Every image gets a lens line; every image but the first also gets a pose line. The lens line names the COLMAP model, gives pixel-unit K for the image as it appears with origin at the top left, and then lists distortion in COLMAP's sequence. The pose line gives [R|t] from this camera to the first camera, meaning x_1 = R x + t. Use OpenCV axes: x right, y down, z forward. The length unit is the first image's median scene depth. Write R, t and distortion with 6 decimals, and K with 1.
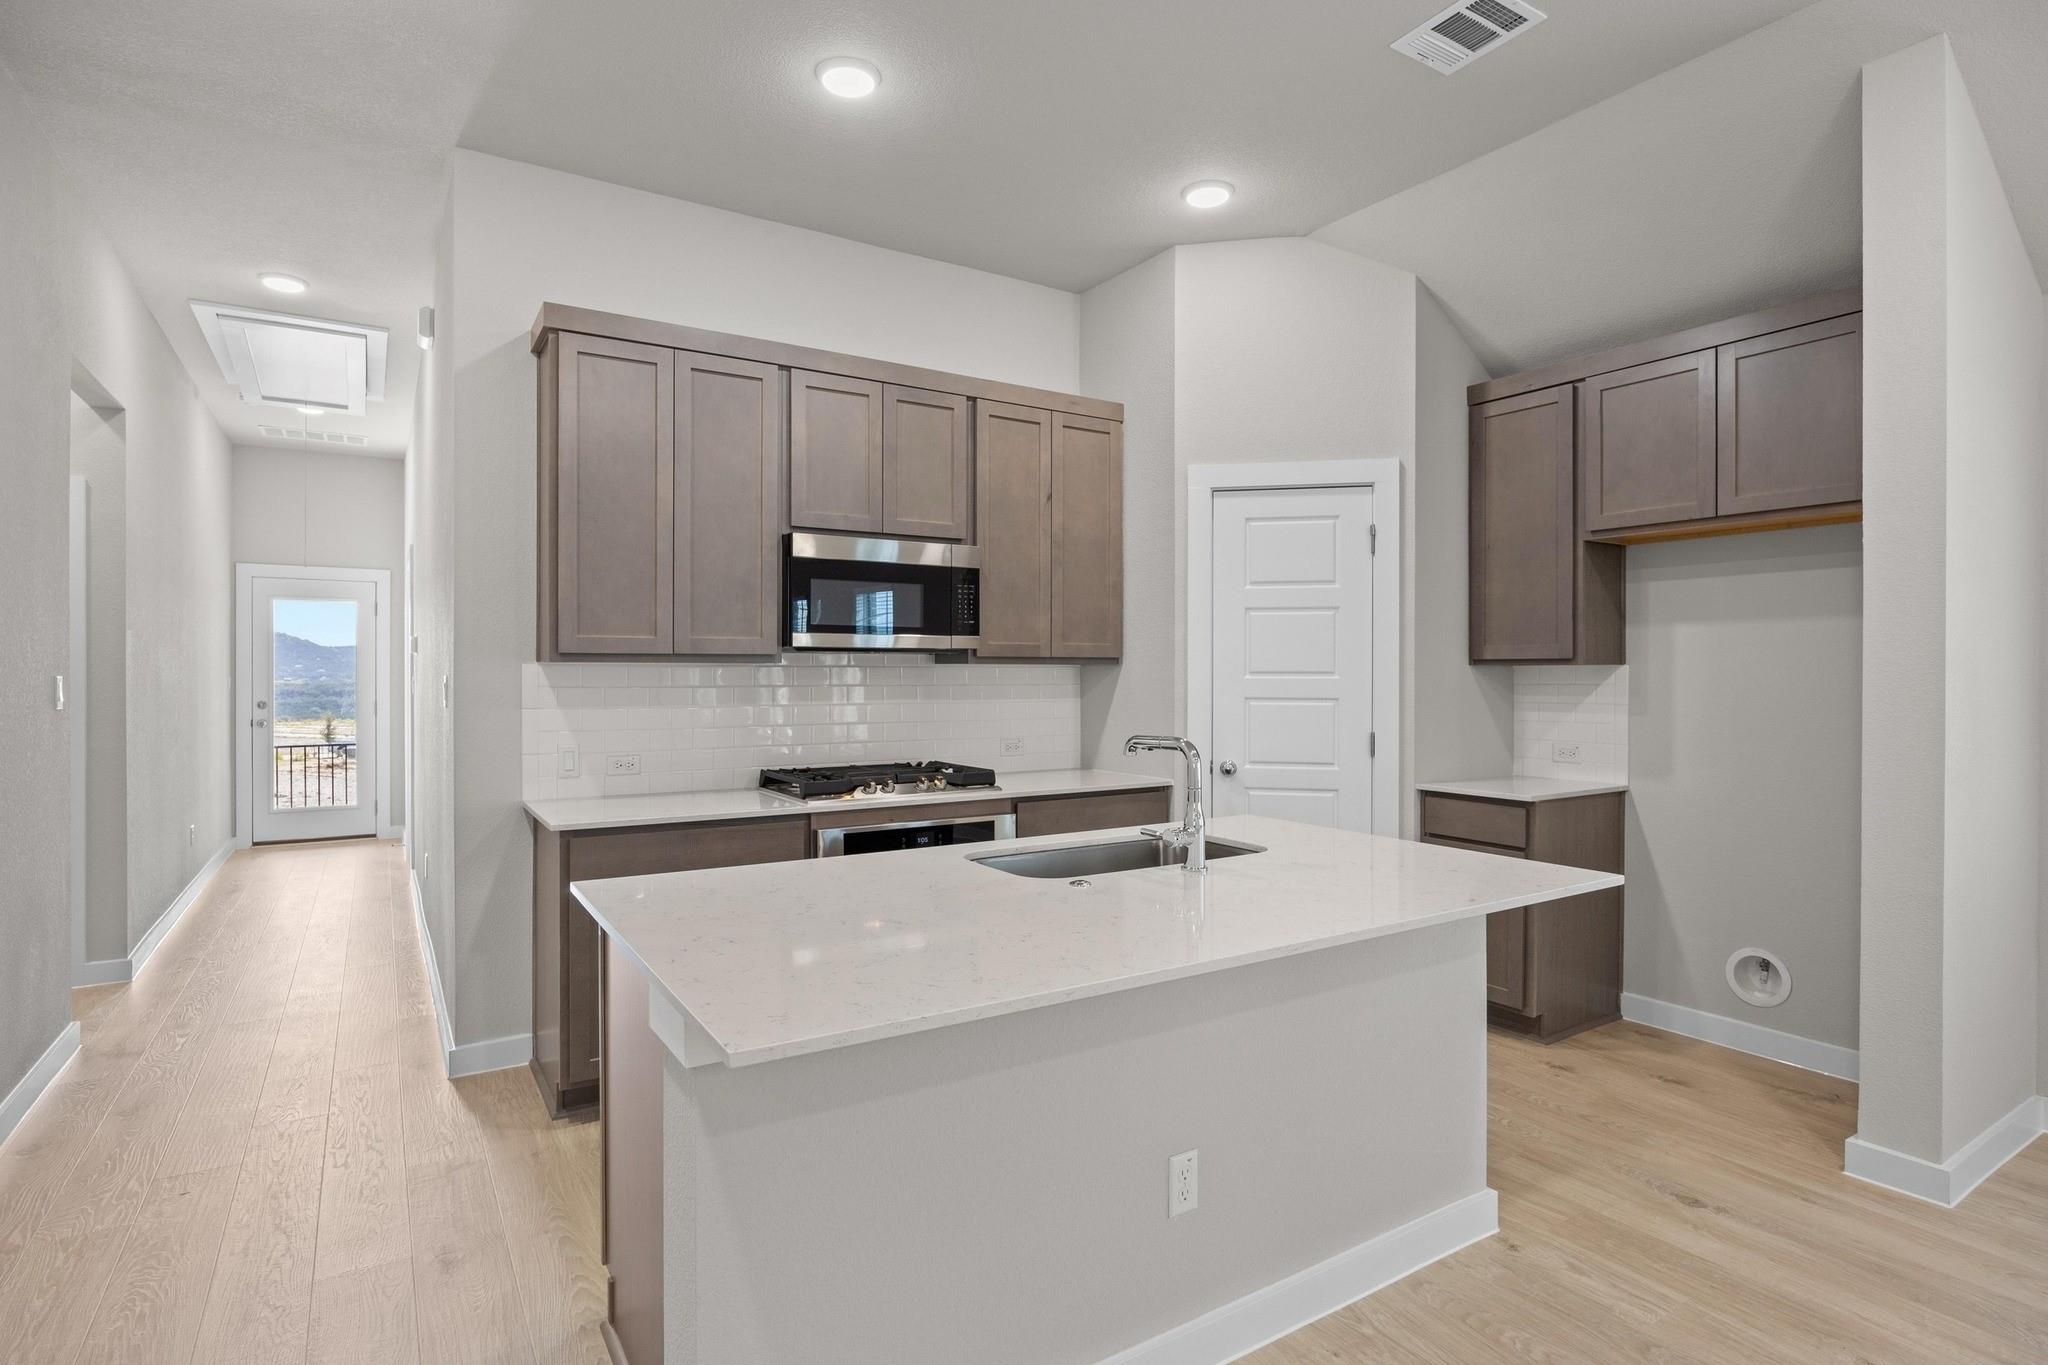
lens RADIAL K [[1026.3, 0, 1010.3], [0, 1026.3, 682.5], [0, 0, 1]] dist [-0.011200, 0.000207]
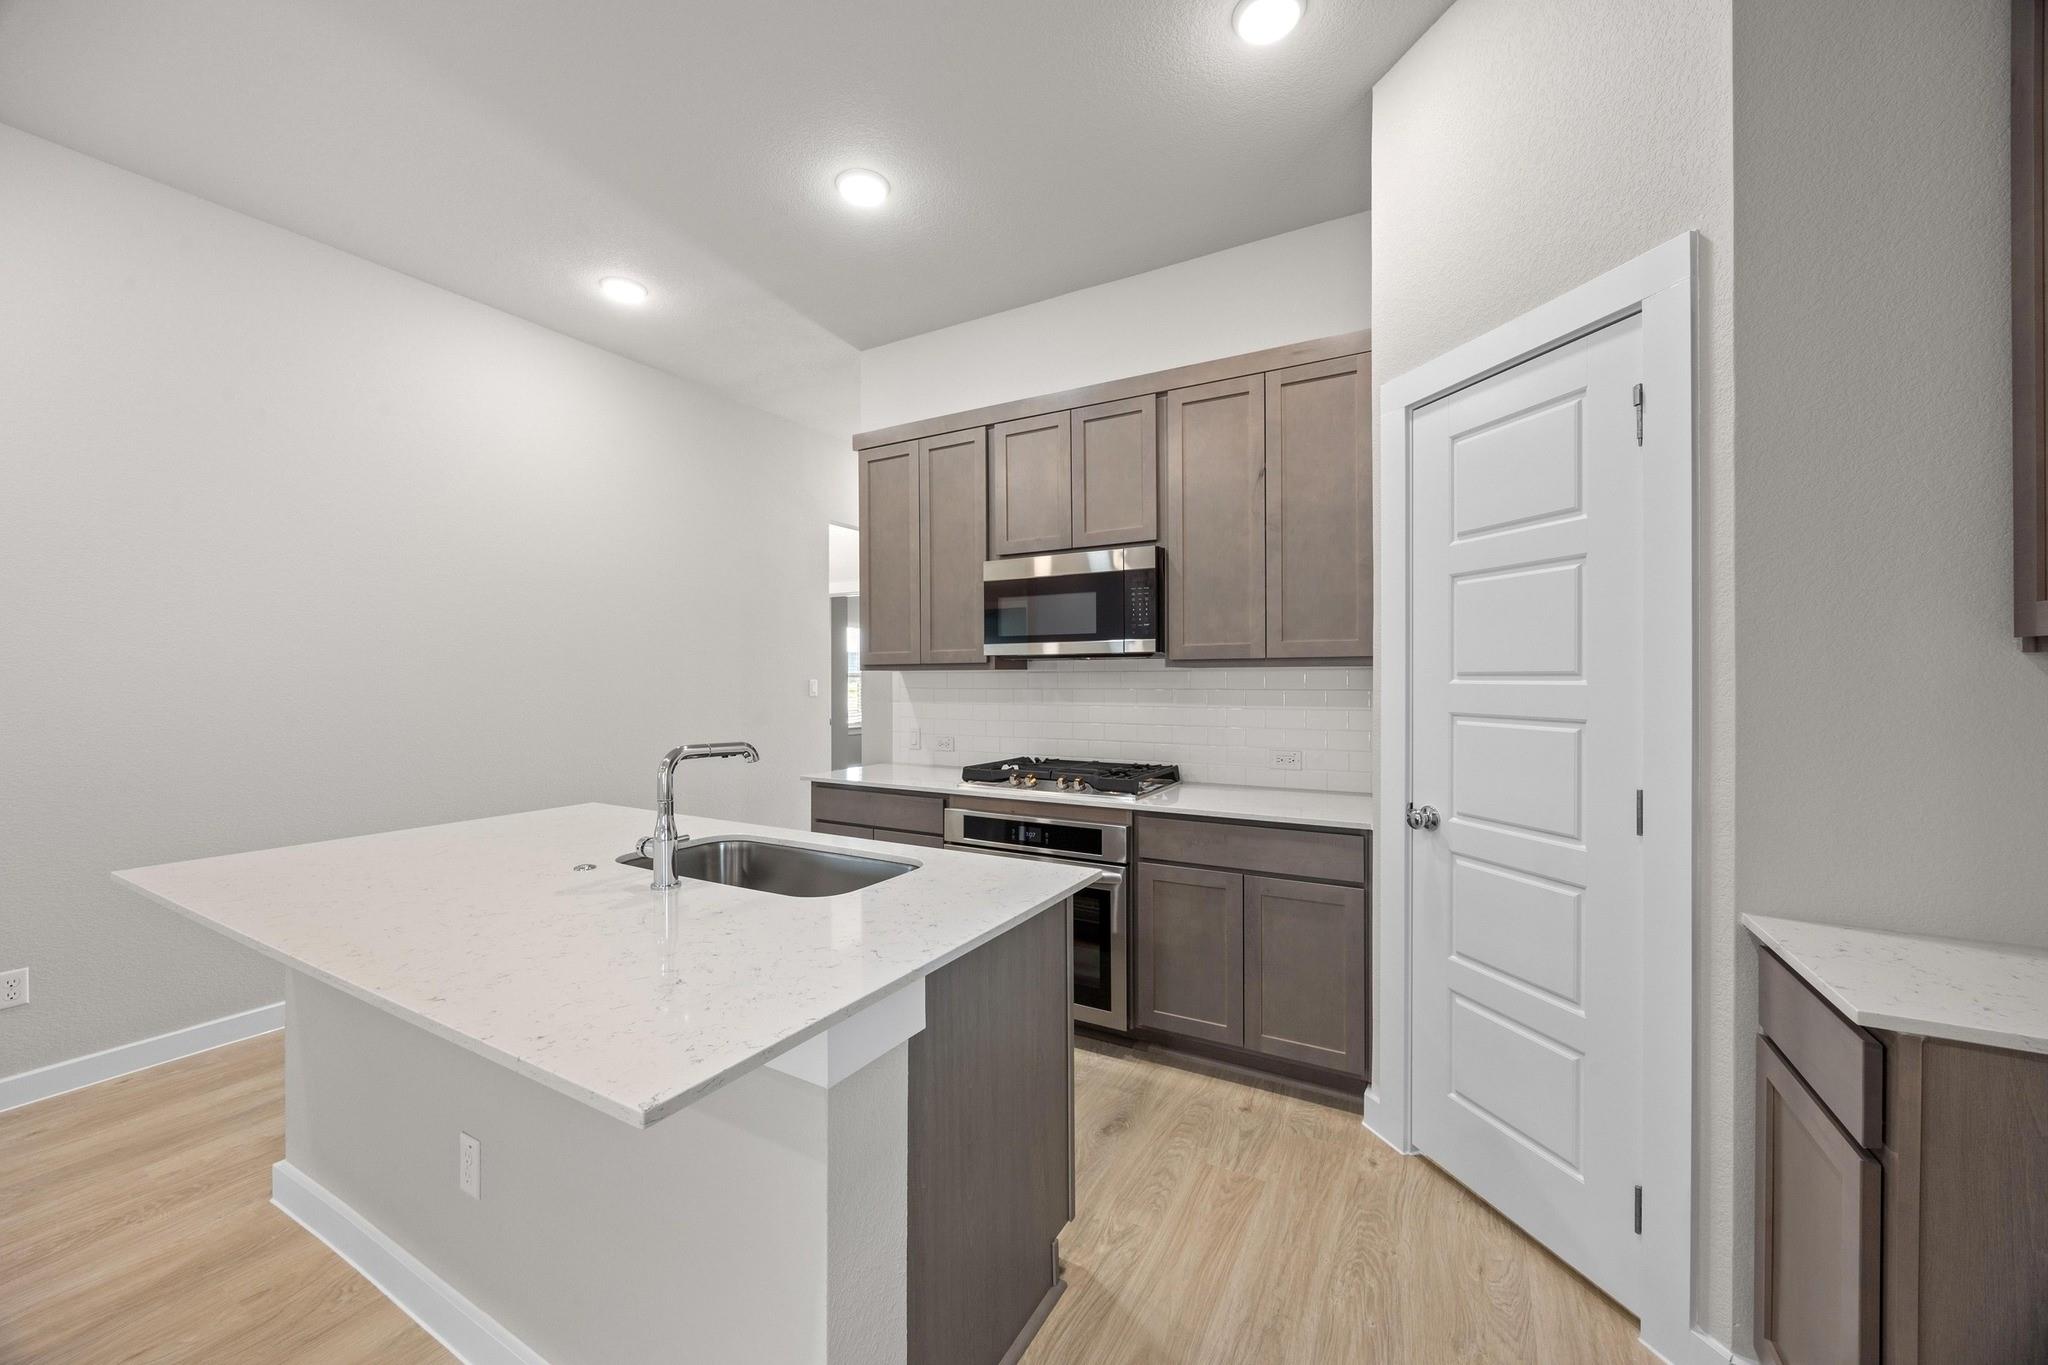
lens RADIAL K [[772.0, 0, 1021.1], [0, 772.0, 680.1], [0, 0, 1]] dist [0.000266, -0.000236]
pose [[0.470402, -0.000095, -0.882452, 0.539721], [-0.005402, 0.999981, -0.002987, -0.003547], [0.882436, 0.006172, 0.470392, 0.539485]]
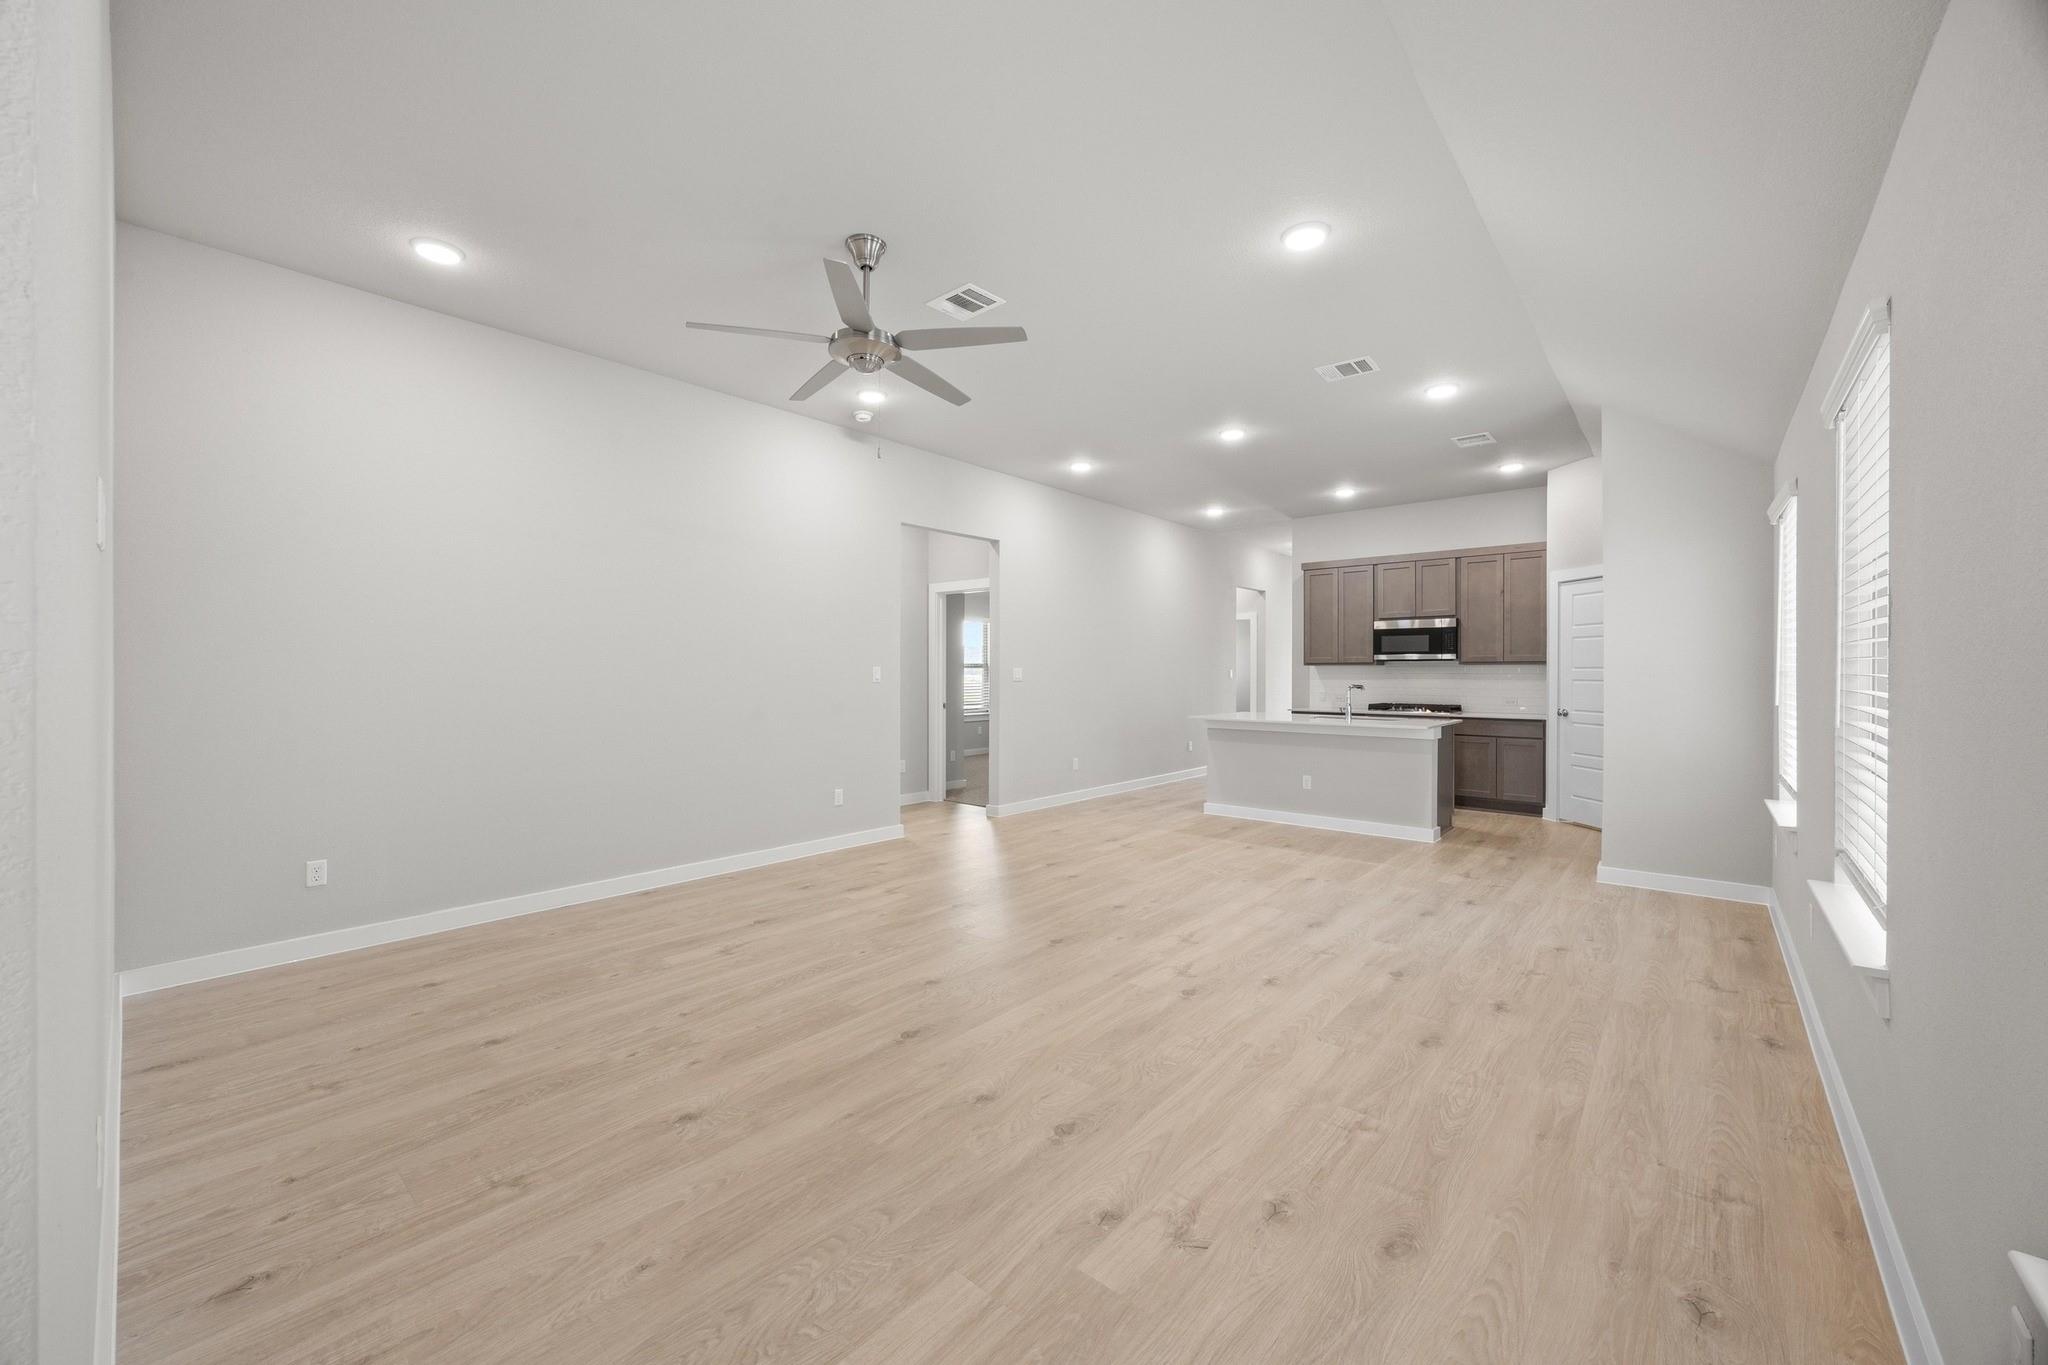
lens RADIAL K [[778.8, 0, 1028.7], [0, 778.8, 674.7], [0, 0, 1]] dist [-0.000234, -0.000099]
pose [[0.299422, 0.002304, -0.954118, 1.449435], [-0.008486, 0.999964, -0.000248, 0.015295], [0.954083, 0.008171, 0.299431, -0.558644]]
